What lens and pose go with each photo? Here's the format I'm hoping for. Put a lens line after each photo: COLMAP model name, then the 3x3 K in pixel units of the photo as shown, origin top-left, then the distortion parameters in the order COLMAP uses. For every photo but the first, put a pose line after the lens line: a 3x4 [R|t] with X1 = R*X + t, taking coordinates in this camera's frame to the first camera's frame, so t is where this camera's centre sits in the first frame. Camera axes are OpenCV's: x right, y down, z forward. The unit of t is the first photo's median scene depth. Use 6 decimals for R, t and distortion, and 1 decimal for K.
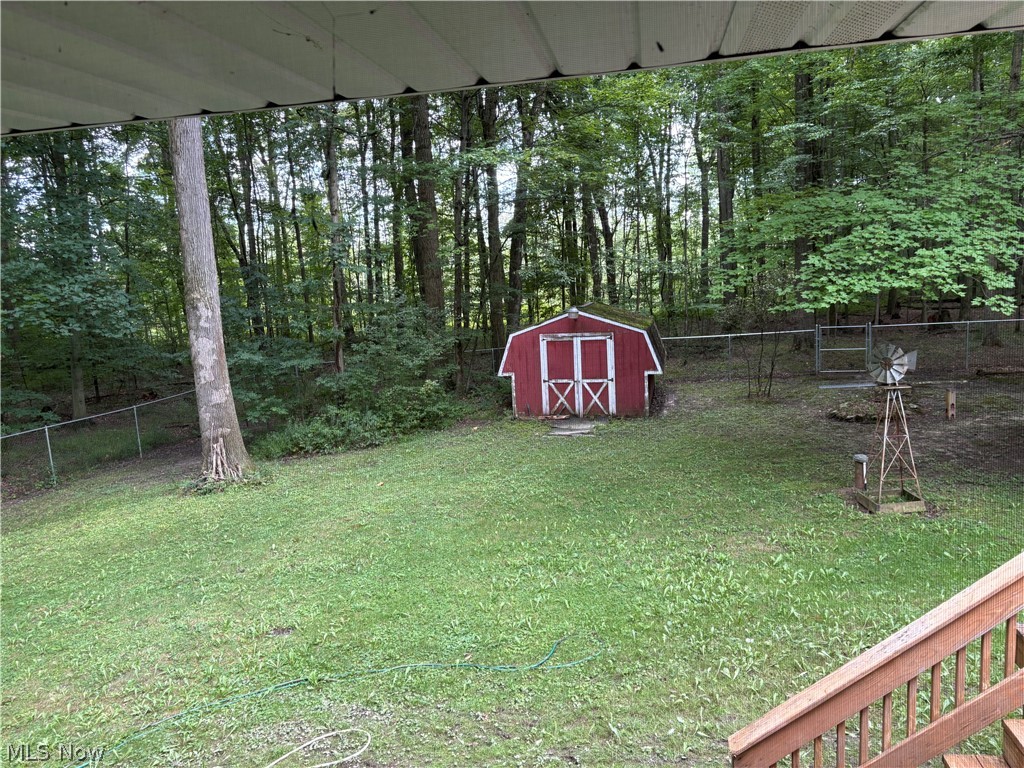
lens RADIAL K [[772.2, 0, 514.4], [0, 772.2, 380.3], [0, 0, 1]] dist [0.036861, -0.028847]
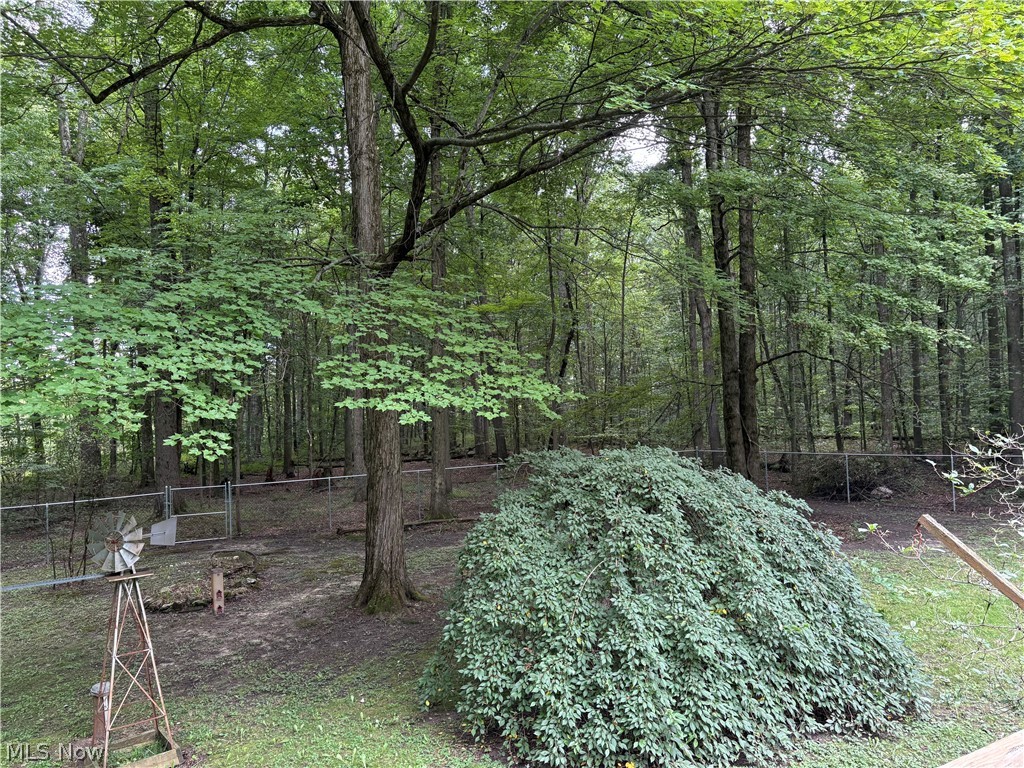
lens RADIAL K [[772.2, 0, 513.5], [0, 772.2, 387.3], [0, 0, 1]] dist [0.036861, -0.028847]
pose [[0.767607, 0.048704, 0.639067, 0.350696], [0.078655, 0.982413, -0.169347, -0.013077], [-0.636076, 0.180257, 0.750277, 0.303071]]
